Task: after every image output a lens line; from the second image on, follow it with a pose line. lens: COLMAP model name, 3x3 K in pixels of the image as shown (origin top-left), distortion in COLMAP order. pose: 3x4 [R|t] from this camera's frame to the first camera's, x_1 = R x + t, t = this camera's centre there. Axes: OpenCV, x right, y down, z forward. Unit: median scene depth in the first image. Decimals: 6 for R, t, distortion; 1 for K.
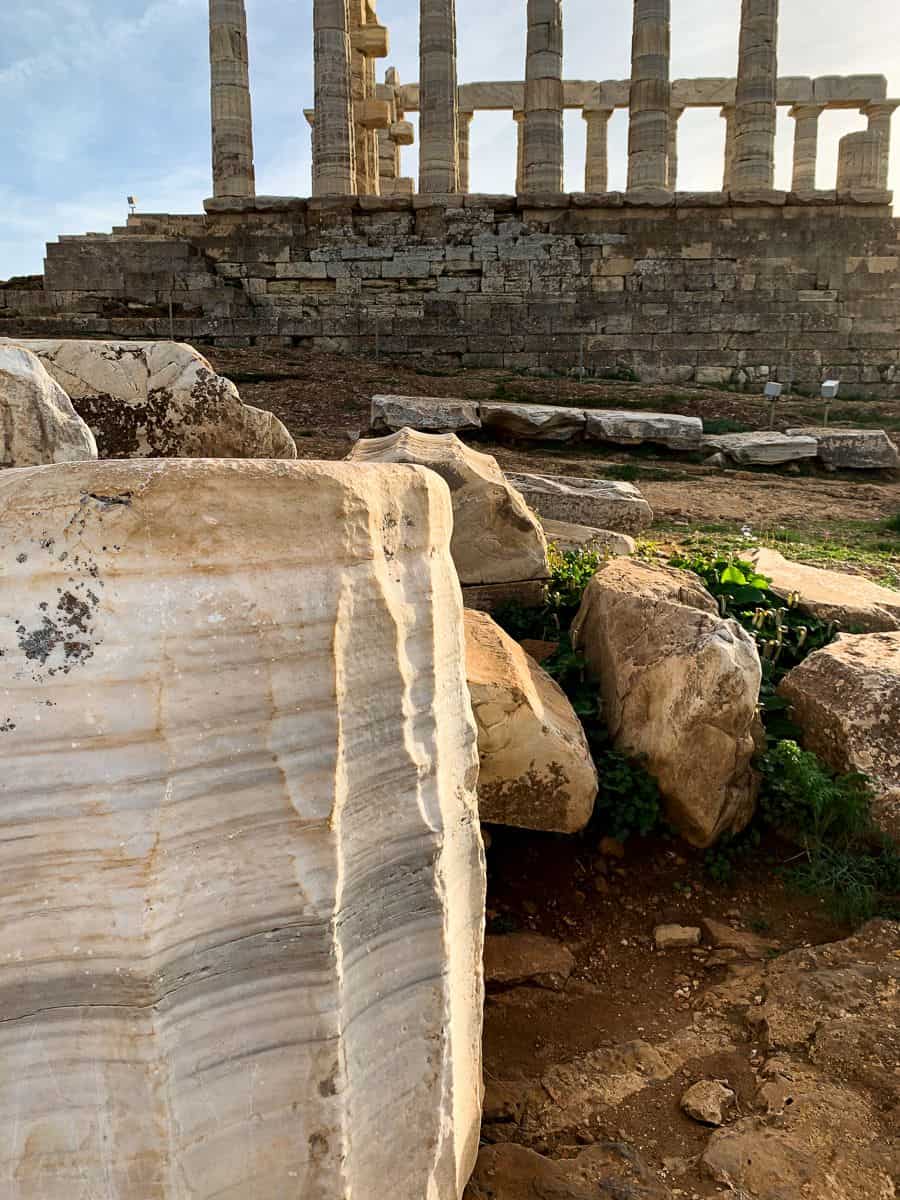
lens RADIAL K [[953.5, 0, 451.8], [0, 953.5, 601.4], [0, 0, 1]] dist [-0.001099, 0.003612]
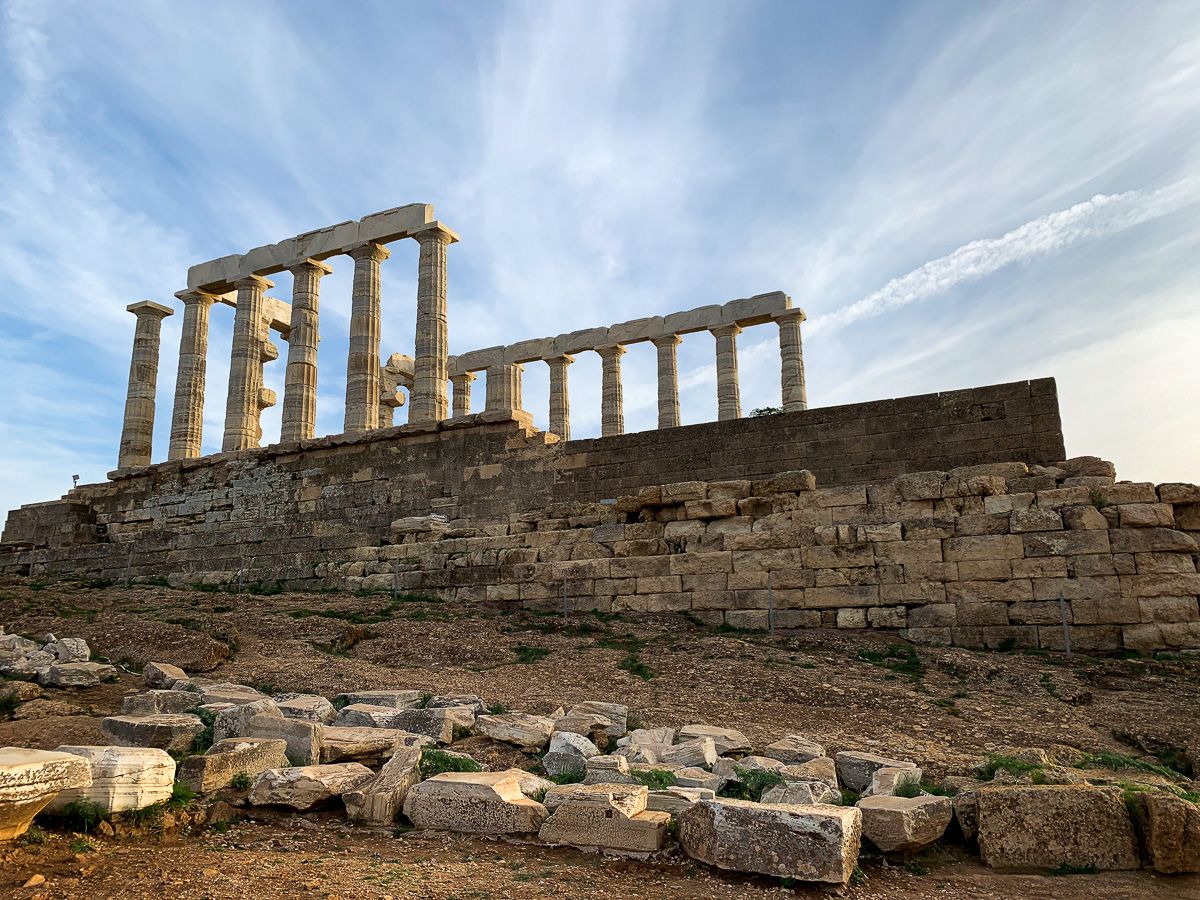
lens RADIAL K [[953.5, 0, 603.8], [0, 953.5, 447.9], [0, 0, 1]] dist [-0.001099, 0.003612]
pose [[0.897761, -0.105012, -0.427782, 1.042257], [-0.060363, 0.932674, -0.355635, 0.009931], [0.436327, 0.345098, 0.830979, 0.120406]]
